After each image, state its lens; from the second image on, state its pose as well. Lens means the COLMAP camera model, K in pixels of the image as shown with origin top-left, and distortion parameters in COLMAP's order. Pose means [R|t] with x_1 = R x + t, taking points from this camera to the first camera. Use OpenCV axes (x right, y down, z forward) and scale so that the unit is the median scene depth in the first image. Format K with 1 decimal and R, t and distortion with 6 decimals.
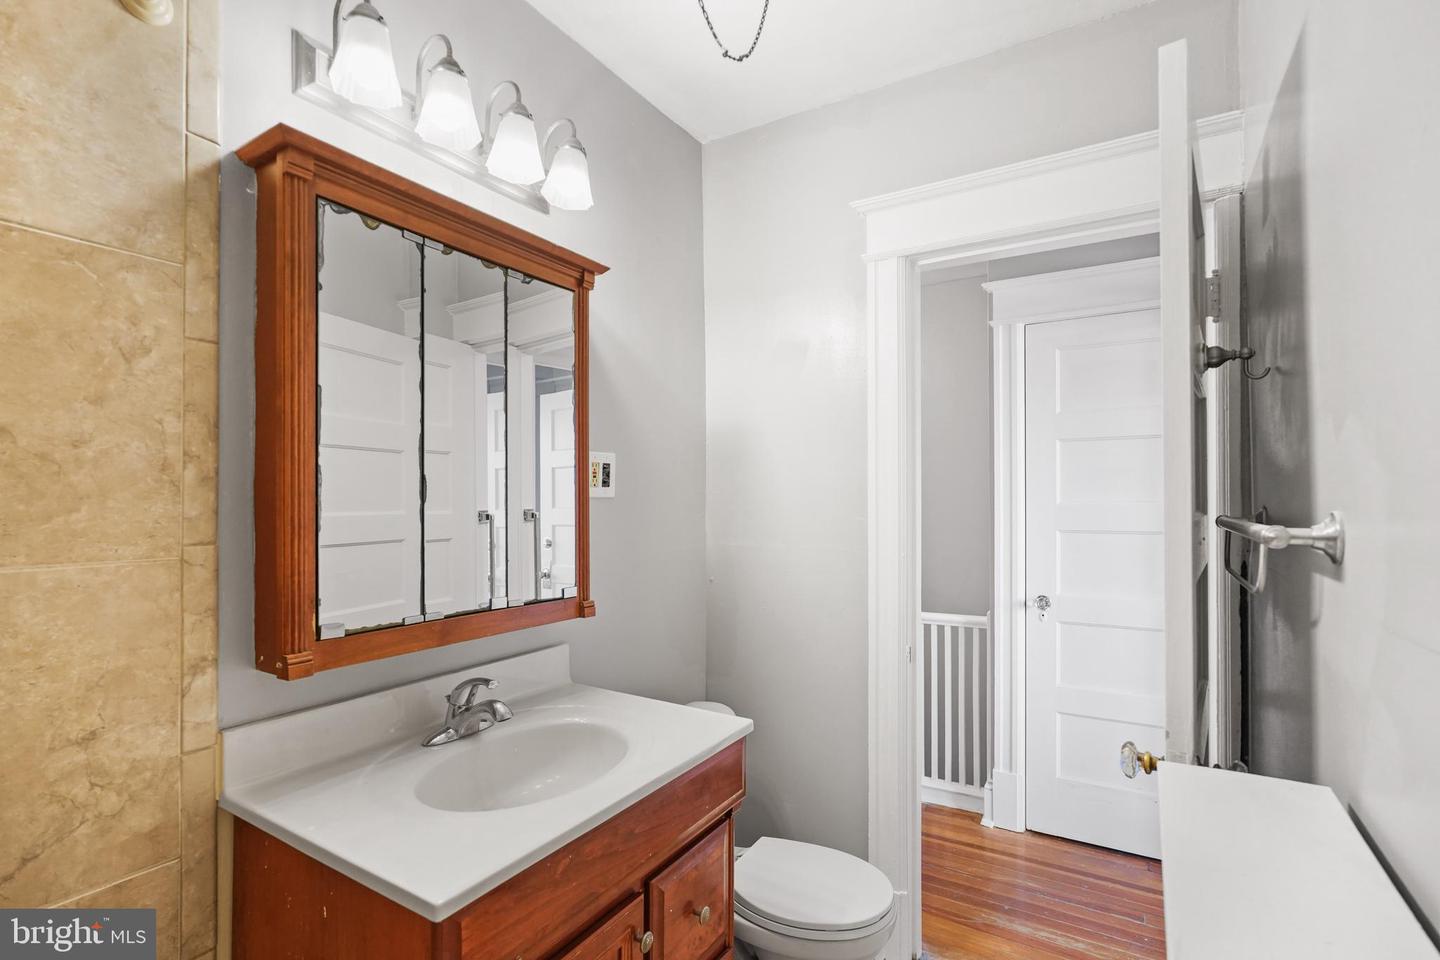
lens RADIAL K [[675.2, 0, 719.6], [0, 675.2, 500.3], [0, 0, 1]] dist [0.000235, 0.000031]
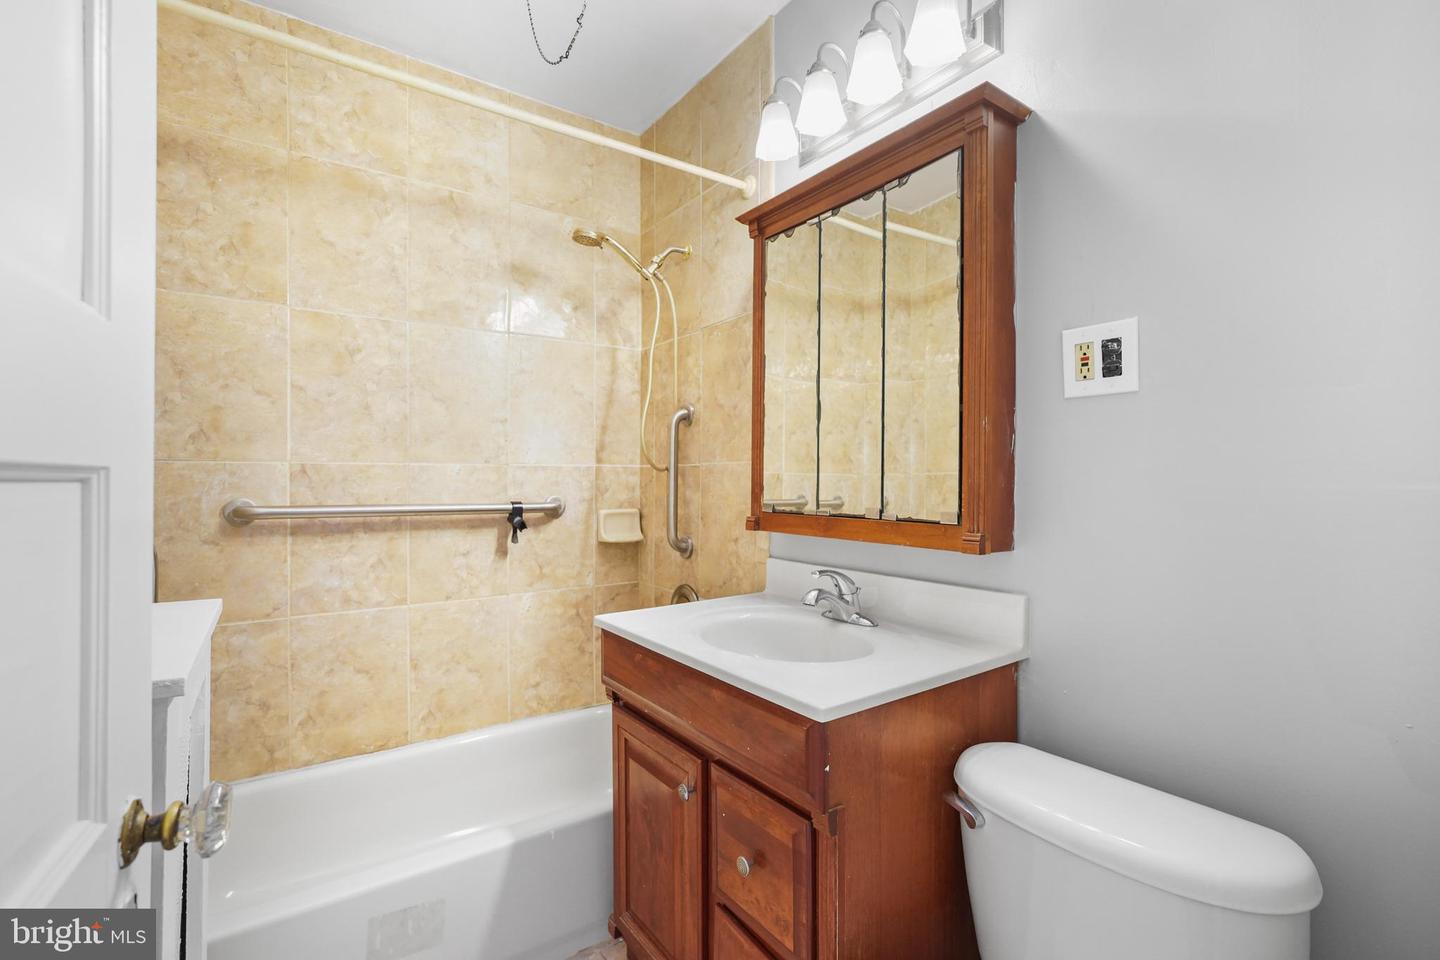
lens RADIAL K [[650.7, 0, 720.0], [0, 650.7, 480.0], [0, 0, 1]] dist [-0.000911, 0.000017]
pose [[-0.389185, -0.000074, -0.921160, 0.771332], [-0.002725, 0.999996, 0.001071, 0.111651], [0.921156, 0.002927, -0.389183, 1.303827]]
